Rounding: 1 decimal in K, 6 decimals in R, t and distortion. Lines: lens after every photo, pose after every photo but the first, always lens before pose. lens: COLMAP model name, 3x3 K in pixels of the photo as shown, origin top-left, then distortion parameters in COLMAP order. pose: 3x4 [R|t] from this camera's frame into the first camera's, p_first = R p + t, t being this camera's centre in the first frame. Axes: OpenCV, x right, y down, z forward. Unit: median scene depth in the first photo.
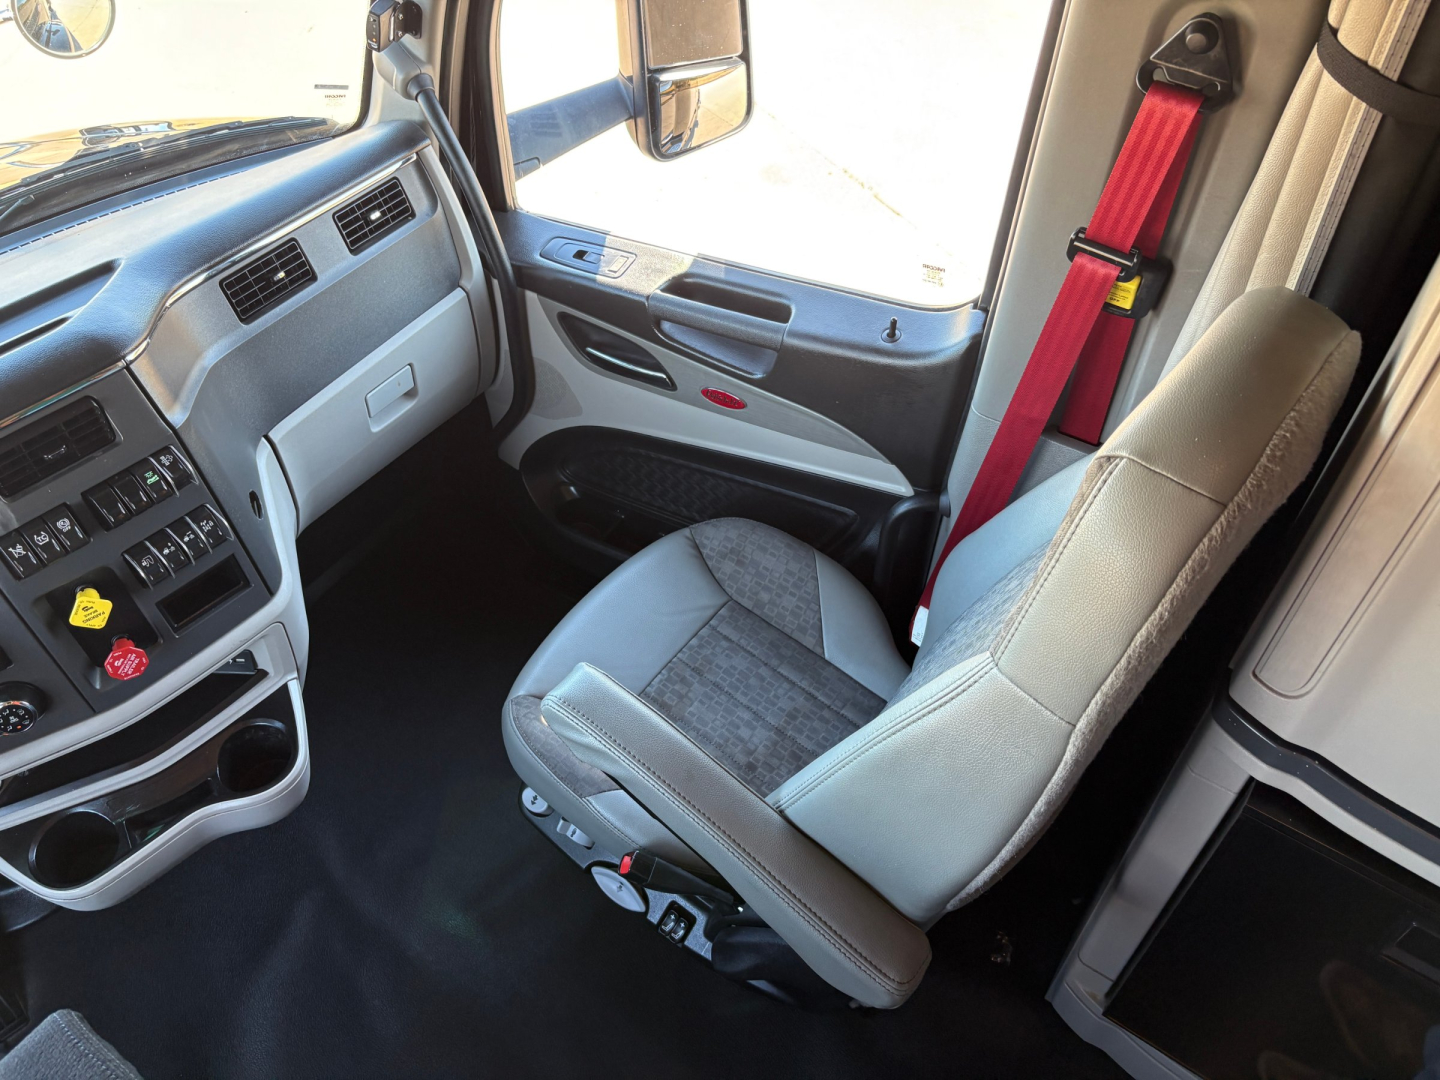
lens RADIAL K [[1048.9, 0, 720.0], [0, 1048.9, 540.0], [0, 0, 1]] dist [0.009083, 0.002169]
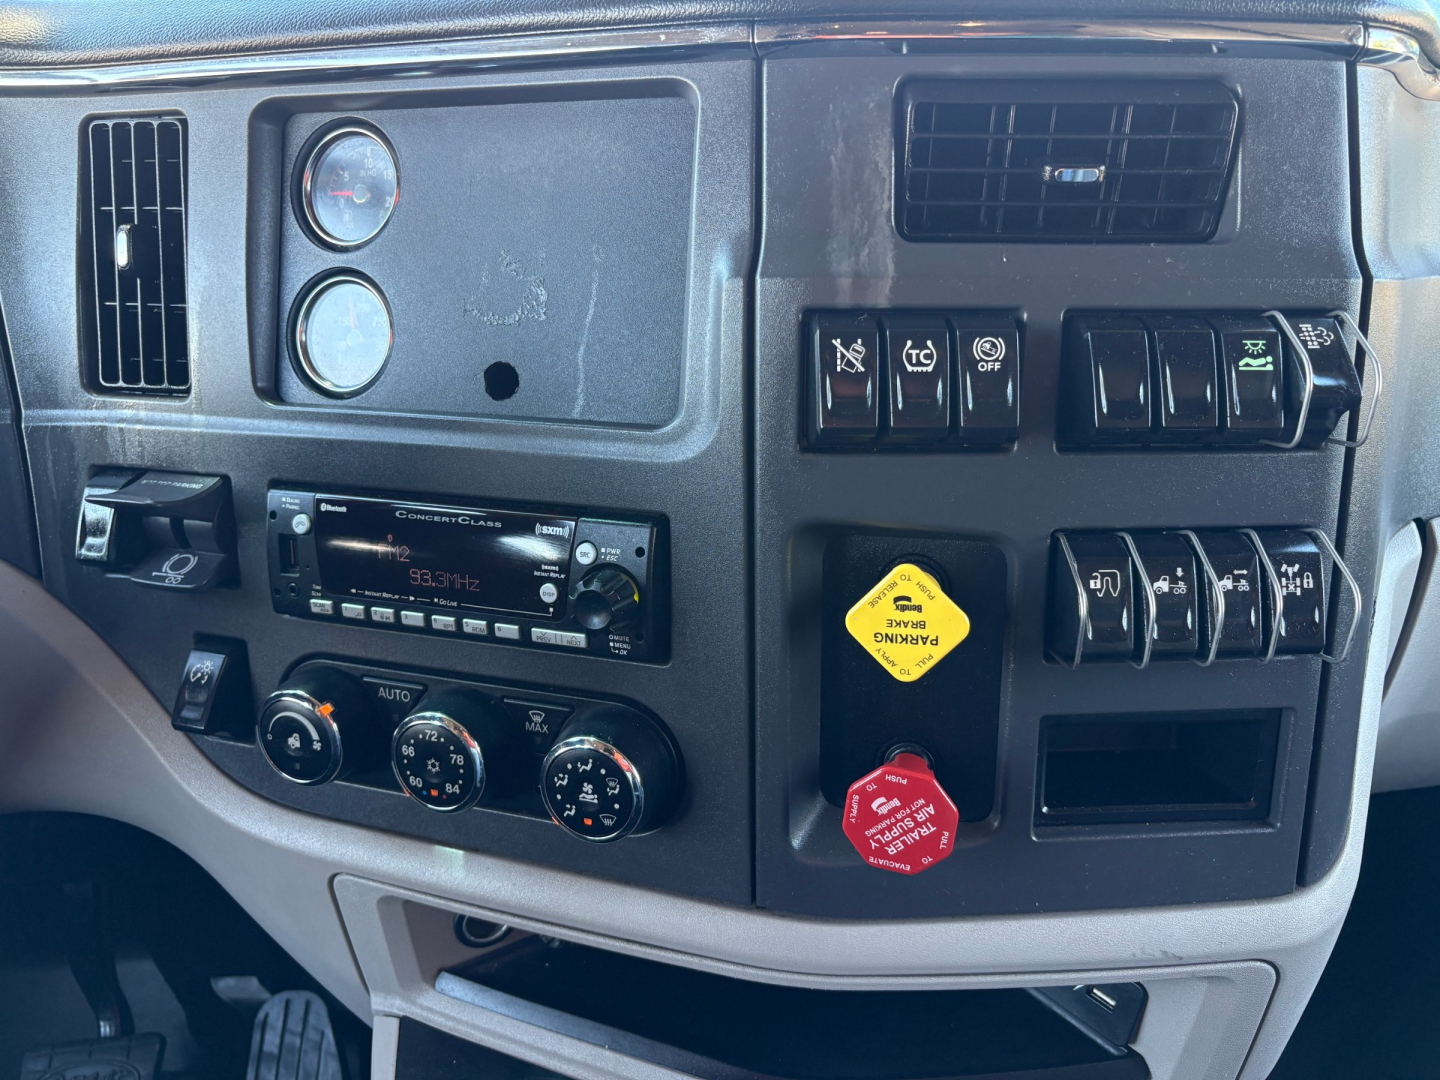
lens RADIAL K [[1115.9, 0, 720.0], [0, 1115.9, 540.0], [0, 0, 1]] dist [0.004292, -0.010107]
pose [[0.679540, 0.330054, -0.655202, -0.406254], [-0.531573, 0.837028, -0.129671, 0.119520], [0.505624, 0.436404, 0.744241, 0.680614]]
